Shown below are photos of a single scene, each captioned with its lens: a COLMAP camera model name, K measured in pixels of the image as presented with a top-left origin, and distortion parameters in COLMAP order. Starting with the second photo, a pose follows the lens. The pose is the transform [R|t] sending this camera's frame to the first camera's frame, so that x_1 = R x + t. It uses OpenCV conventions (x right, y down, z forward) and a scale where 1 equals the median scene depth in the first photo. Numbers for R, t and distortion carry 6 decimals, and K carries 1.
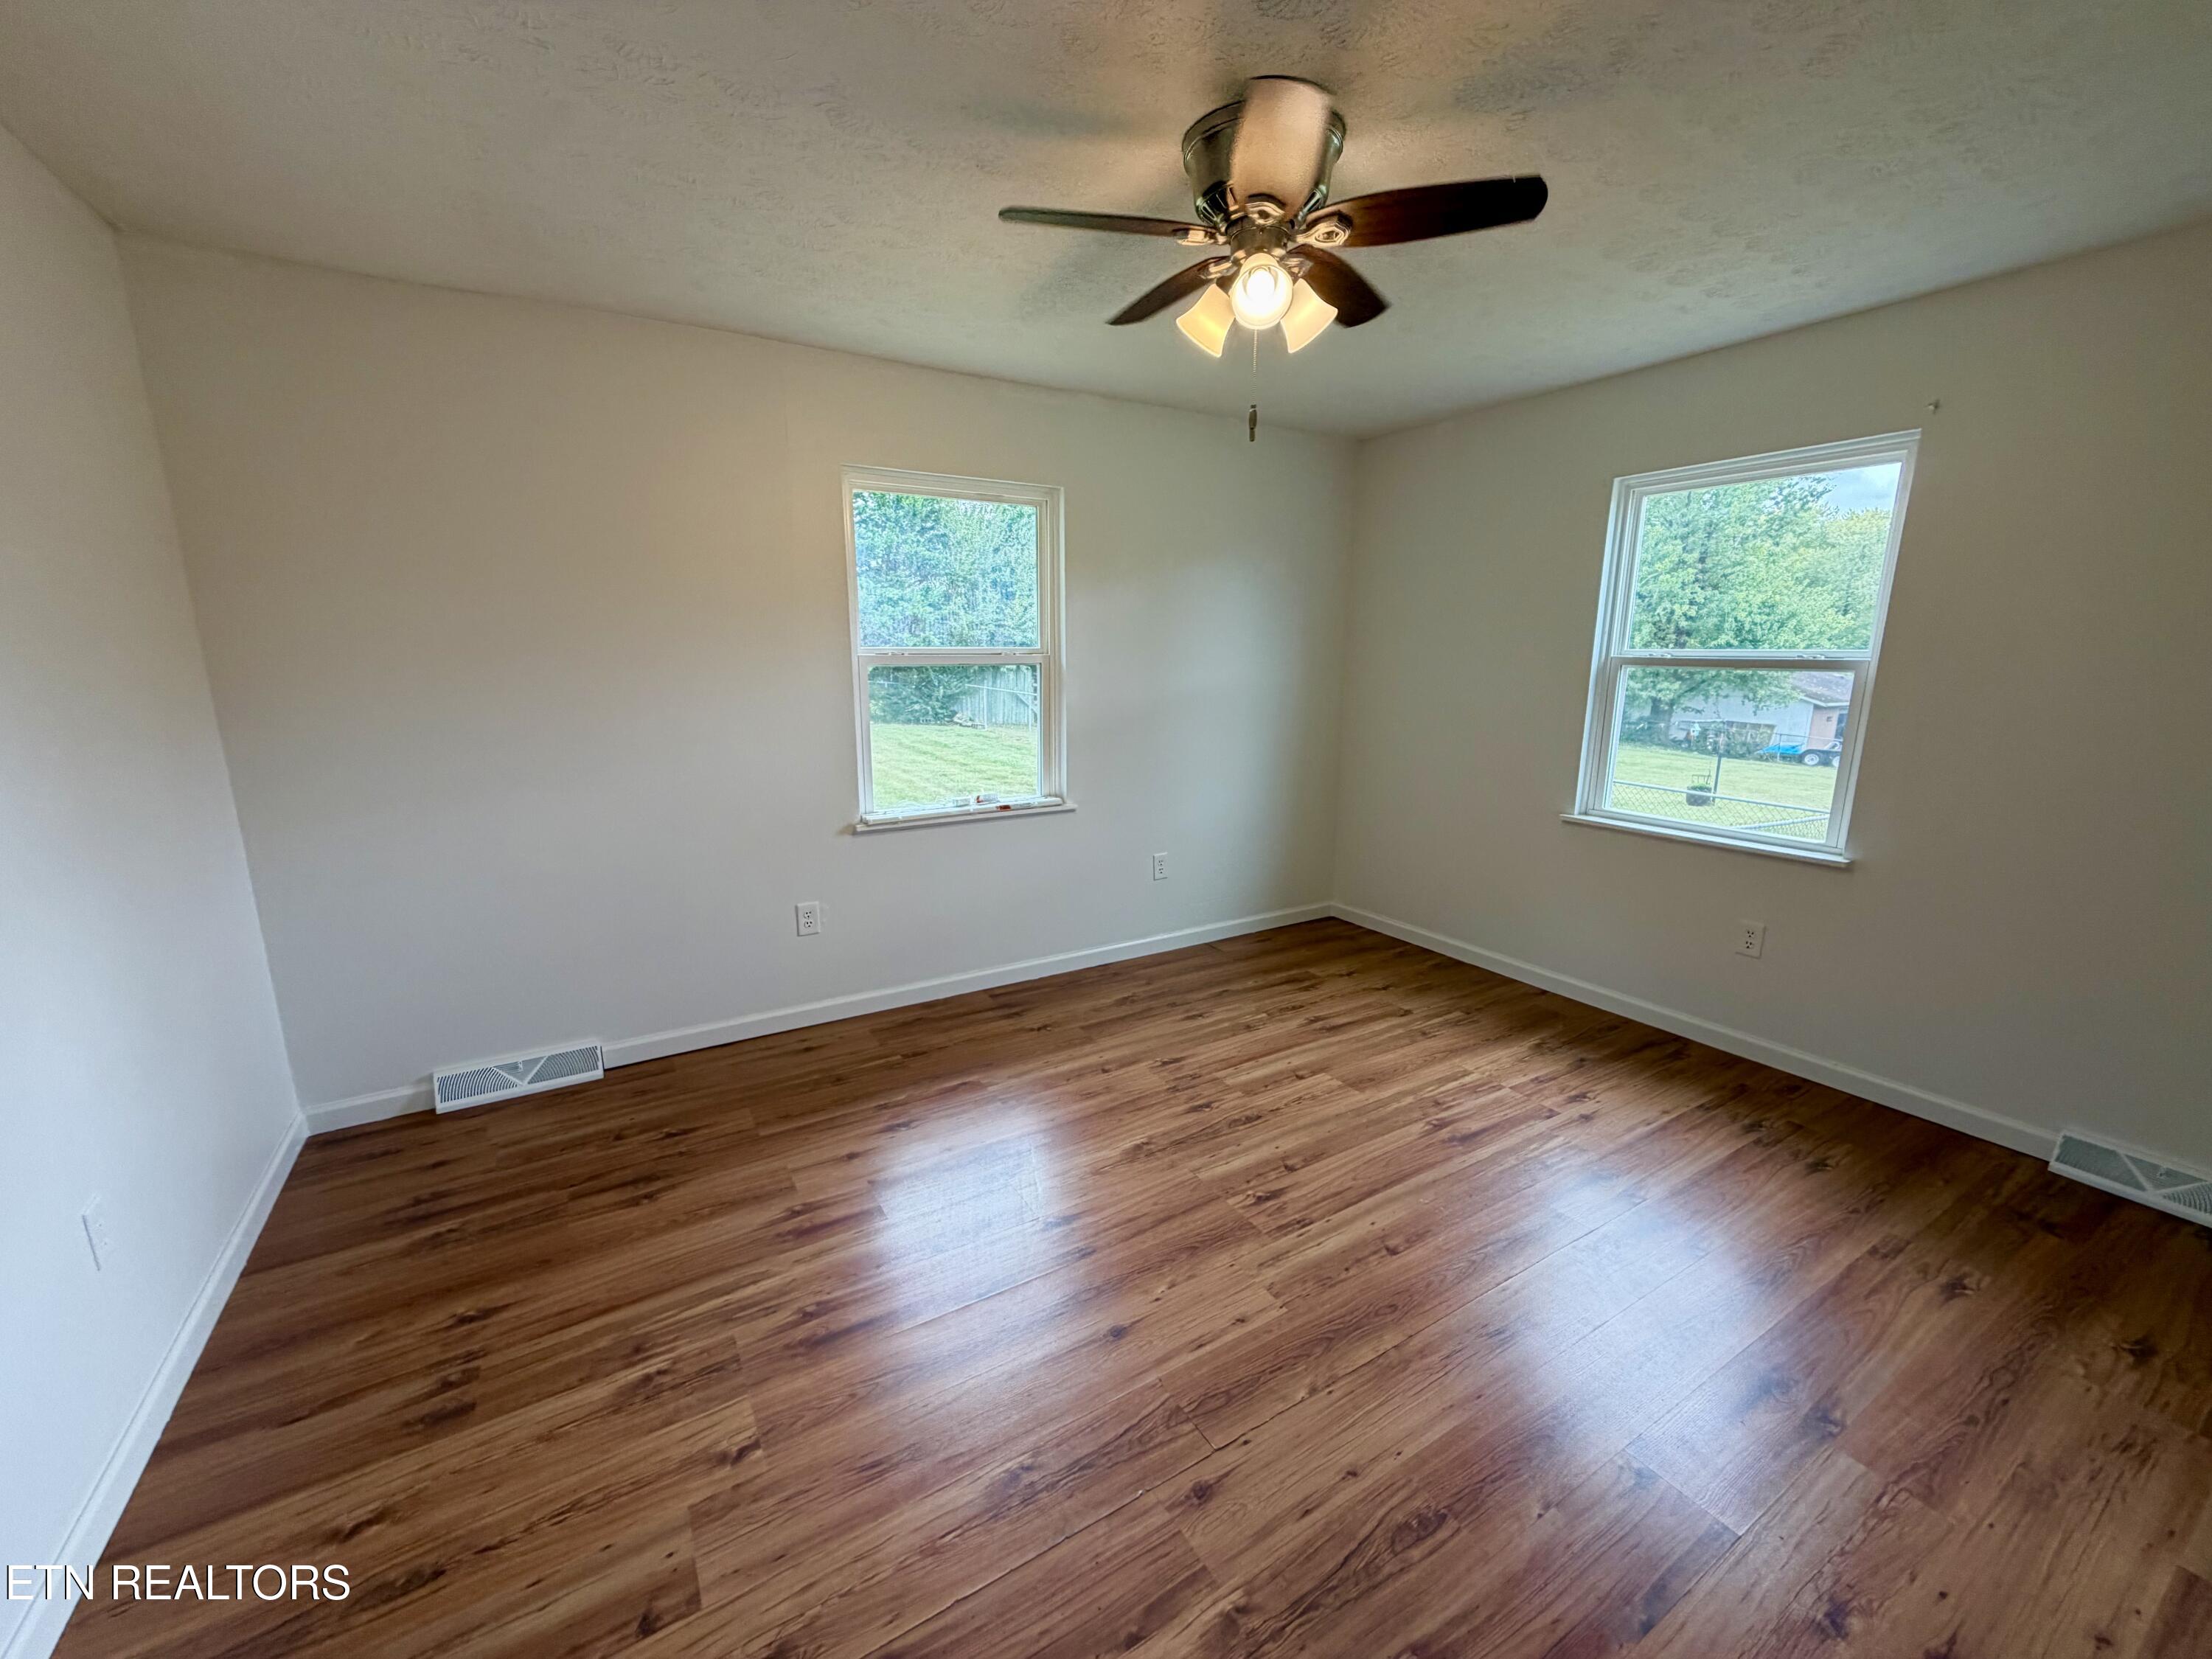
lens RADIAL K [[879.3, 0, 1105.6], [0, 879.3, 827.8], [0, 0, 1]] dist [0.000096, 0.000047]
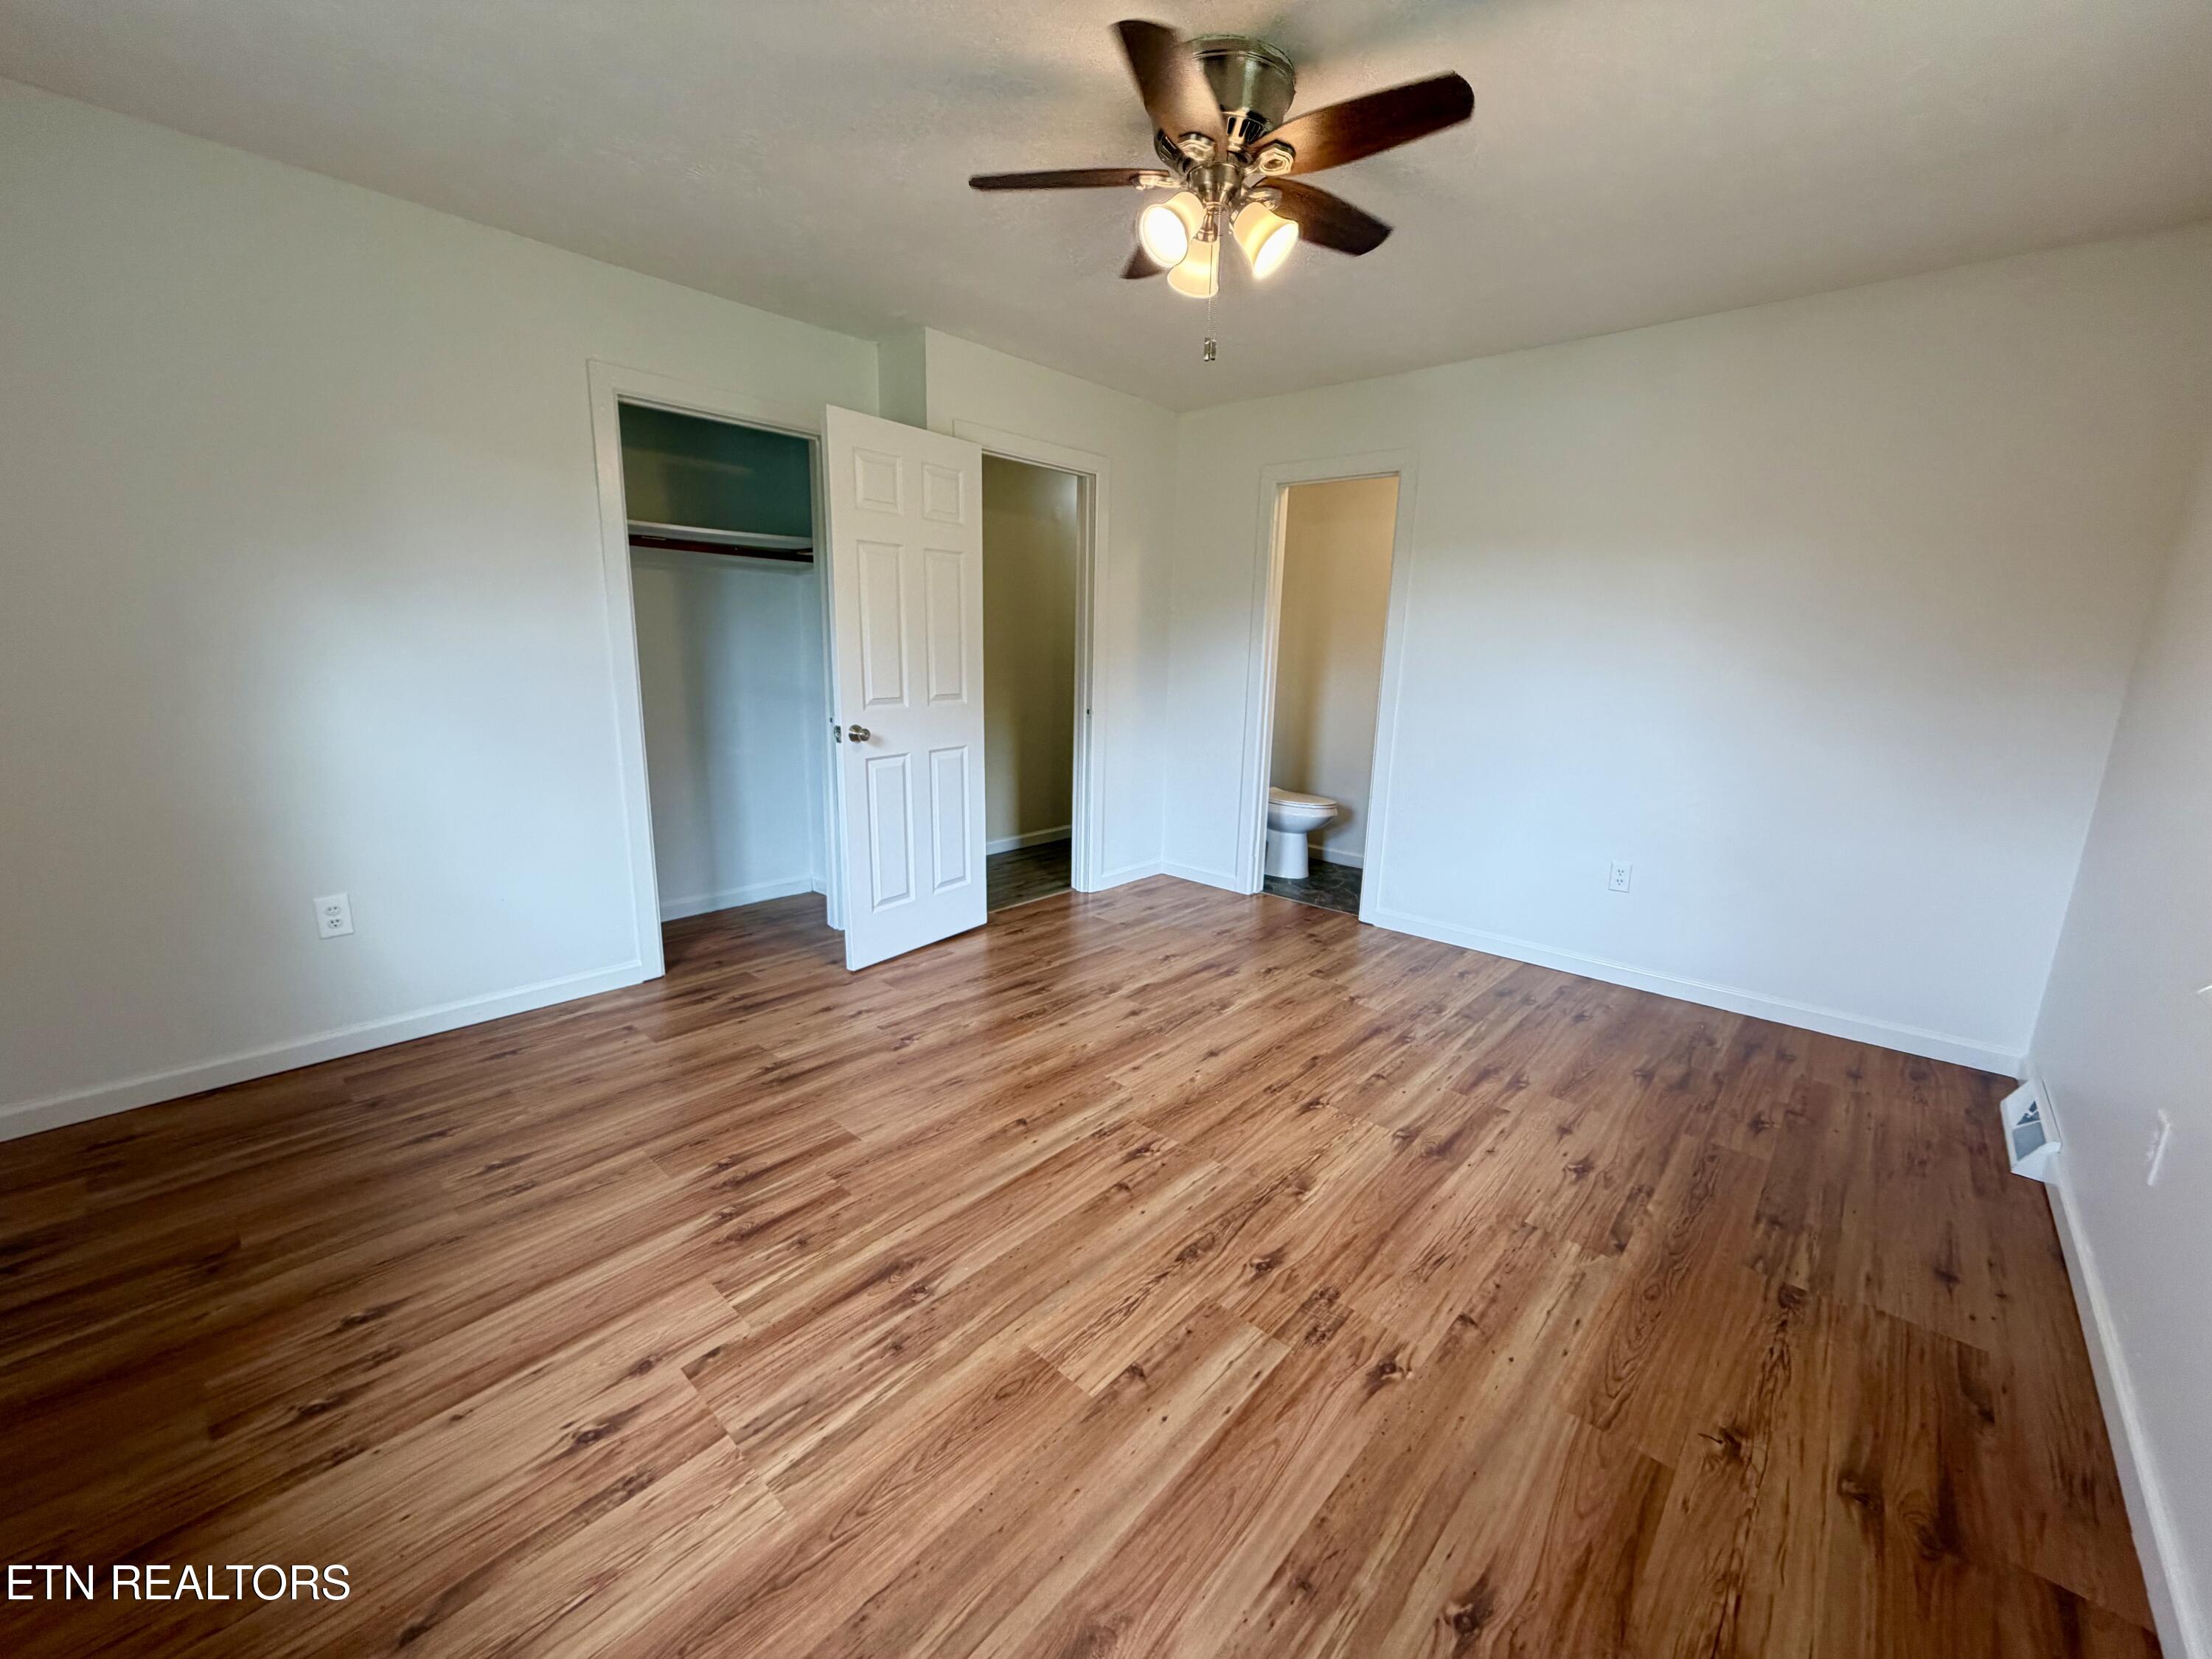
lens RADIAL K [[879.3, 0, 1102.1], [0, 879.3, 833.0], [0, 0, 1]] dist [0.000096, 0.000047]
pose [[-0.959086, 0.036629, -0.280734, 0.423866], [-0.081615, 0.913729, 0.398043, -0.244106], [0.271095, 0.404670, -0.873356, 1.489822]]
